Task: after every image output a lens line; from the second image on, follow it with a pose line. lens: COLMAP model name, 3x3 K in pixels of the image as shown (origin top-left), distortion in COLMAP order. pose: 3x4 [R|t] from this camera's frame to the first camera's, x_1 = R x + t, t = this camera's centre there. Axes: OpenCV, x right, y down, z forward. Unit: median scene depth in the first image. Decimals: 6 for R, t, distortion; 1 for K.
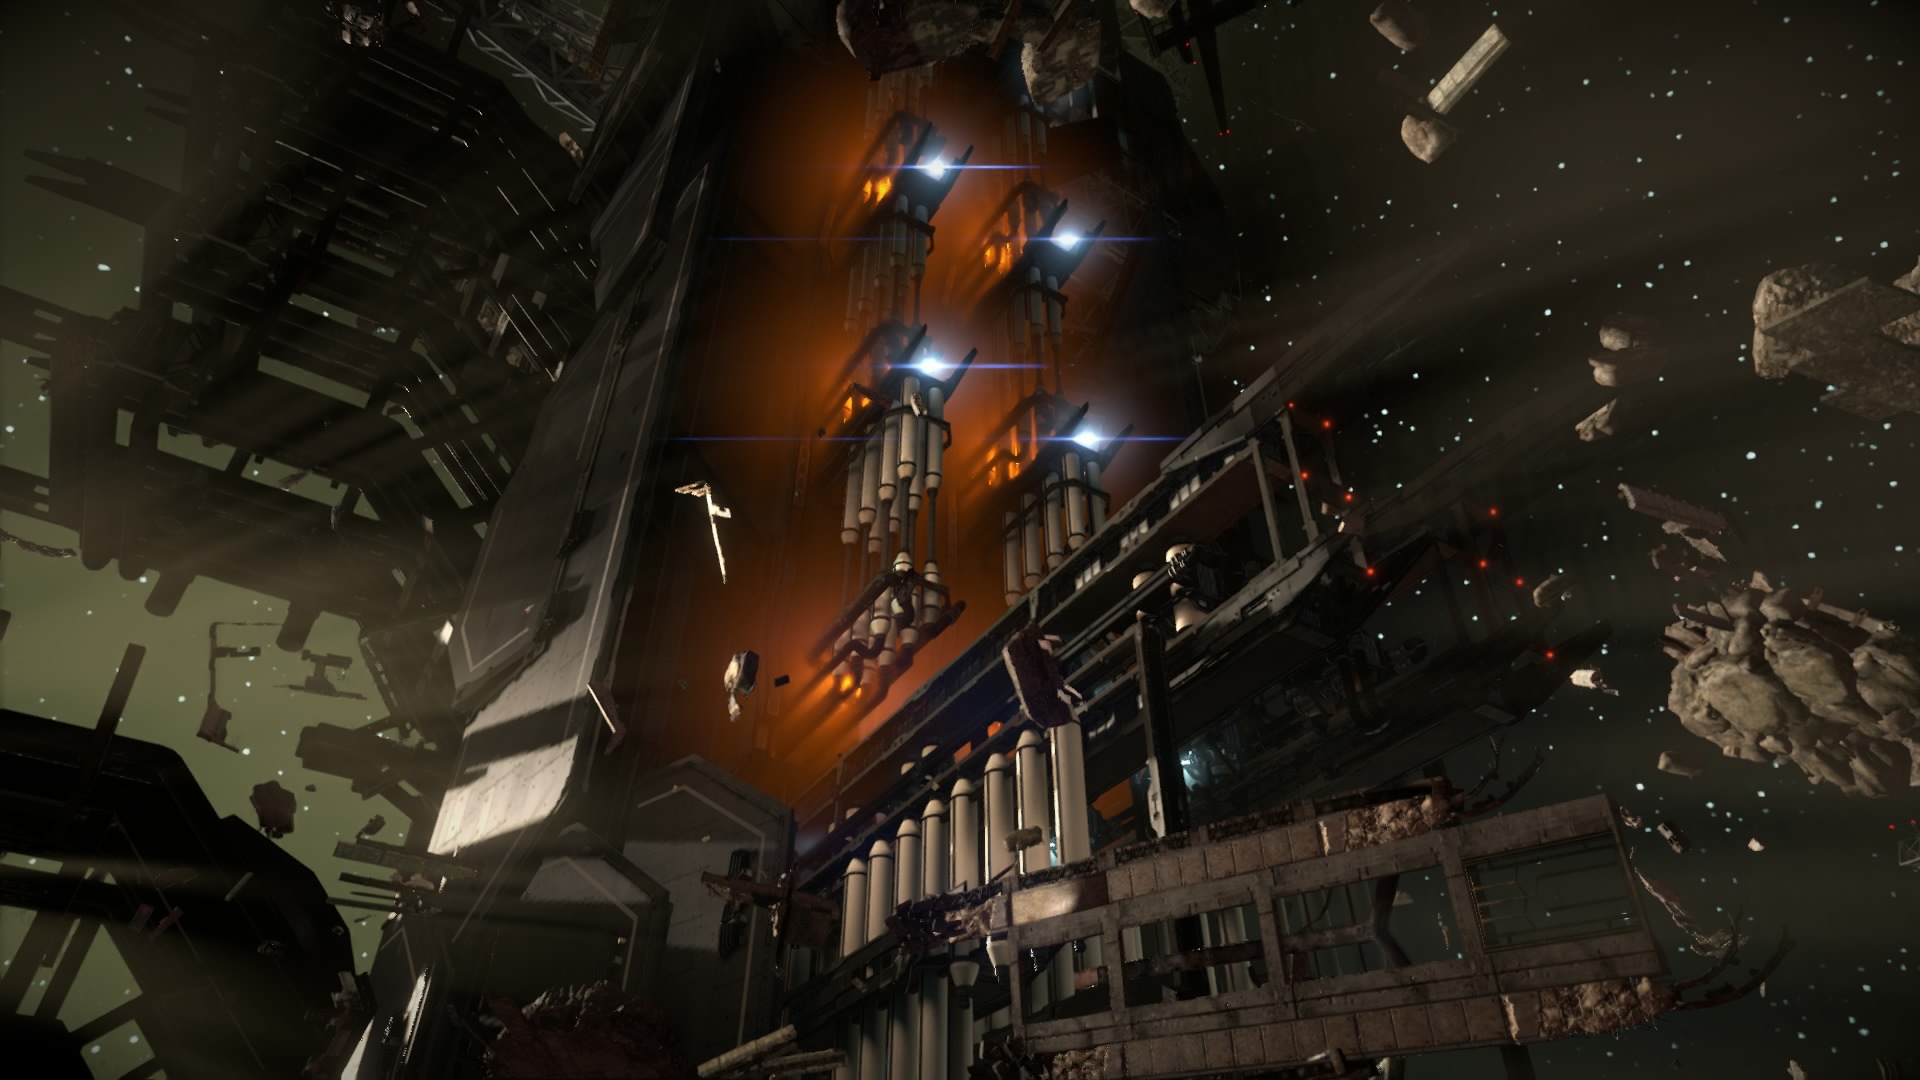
lens RADIAL K [[1143.8, 0, 960.0], [0, 1143.8, 540.0], [0, 0, 1]] dist [-0.000715, 0.002062]
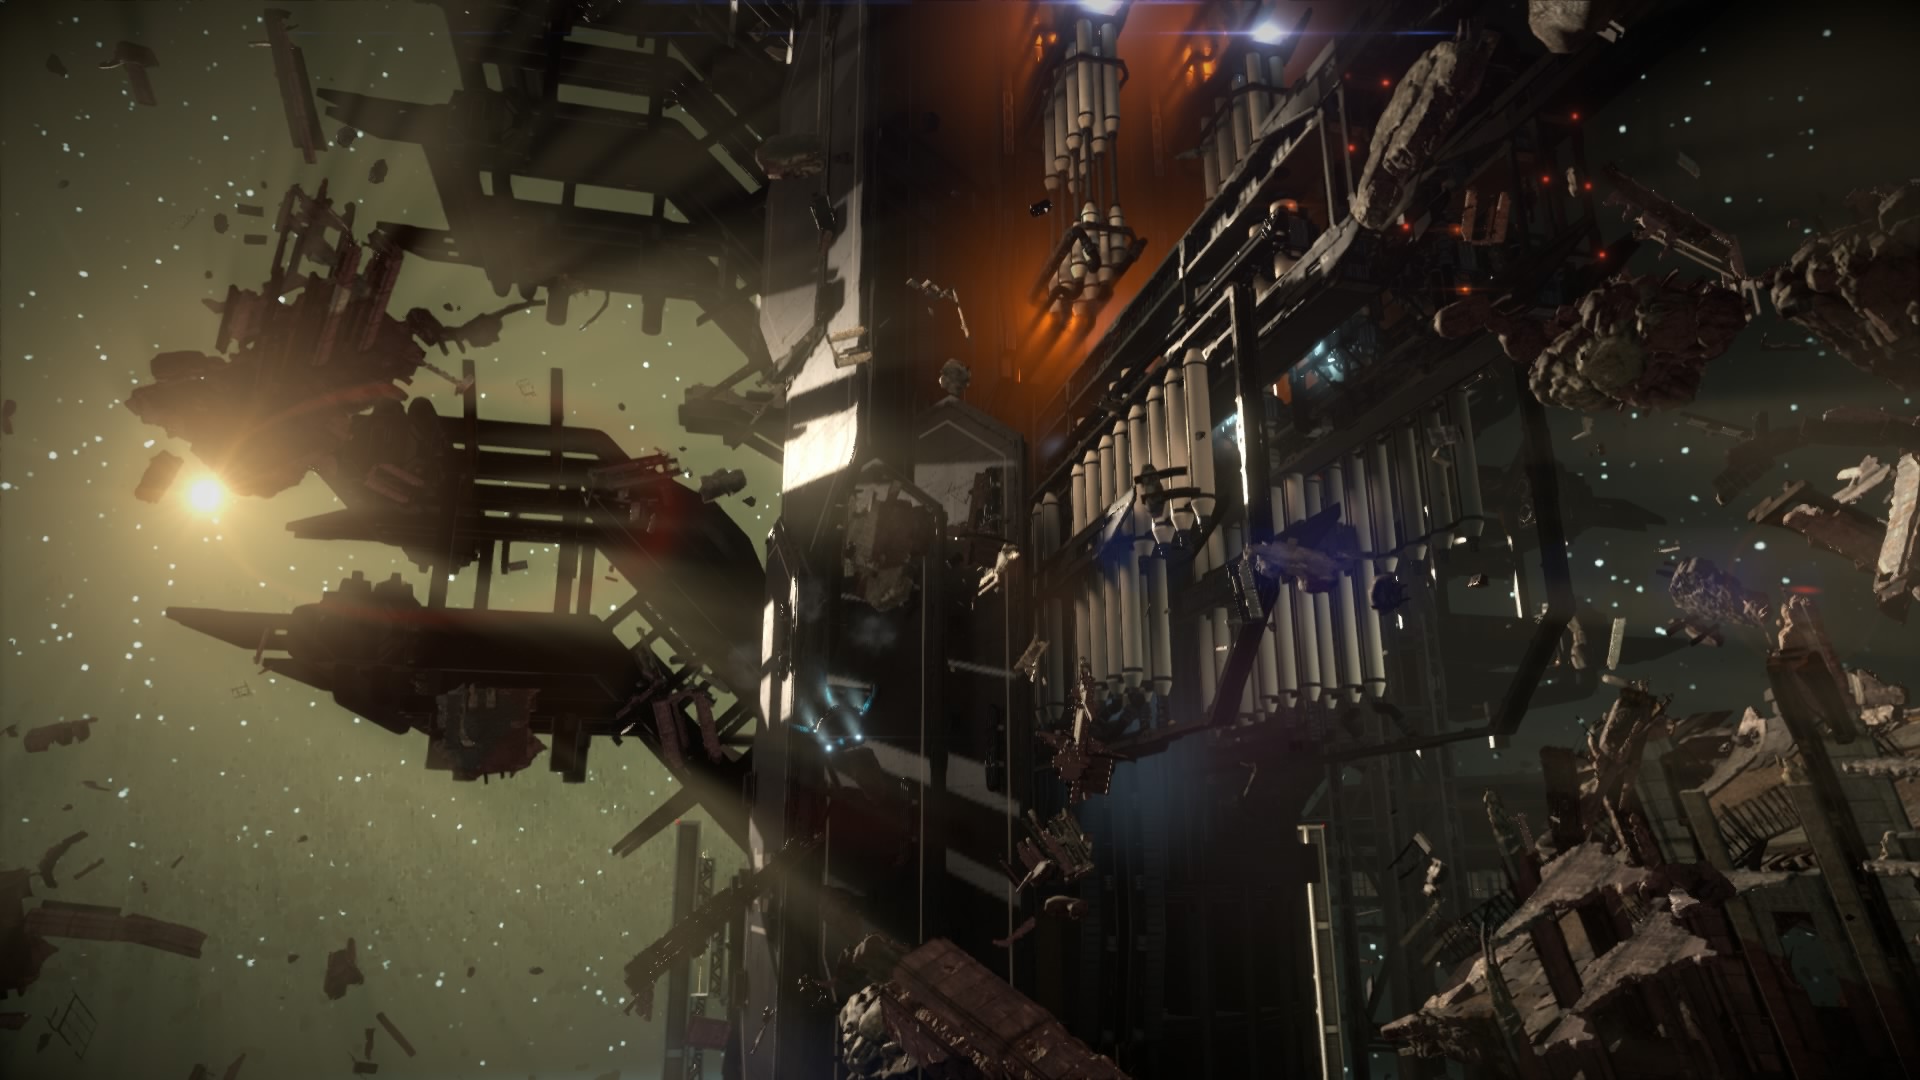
lens RADIAL K [[1143.8, 0, 960.0], [0, 1143.8, 540.0], [0, 0, 1]] dist [-0.000715, 0.002062]
pose [[0.949477, -0.089816, -0.300710, 0.145883], [0.199364, 0.912620, 0.356902, -0.117664], [0.242378, -0.398821, 0.884418, -0.194223]]
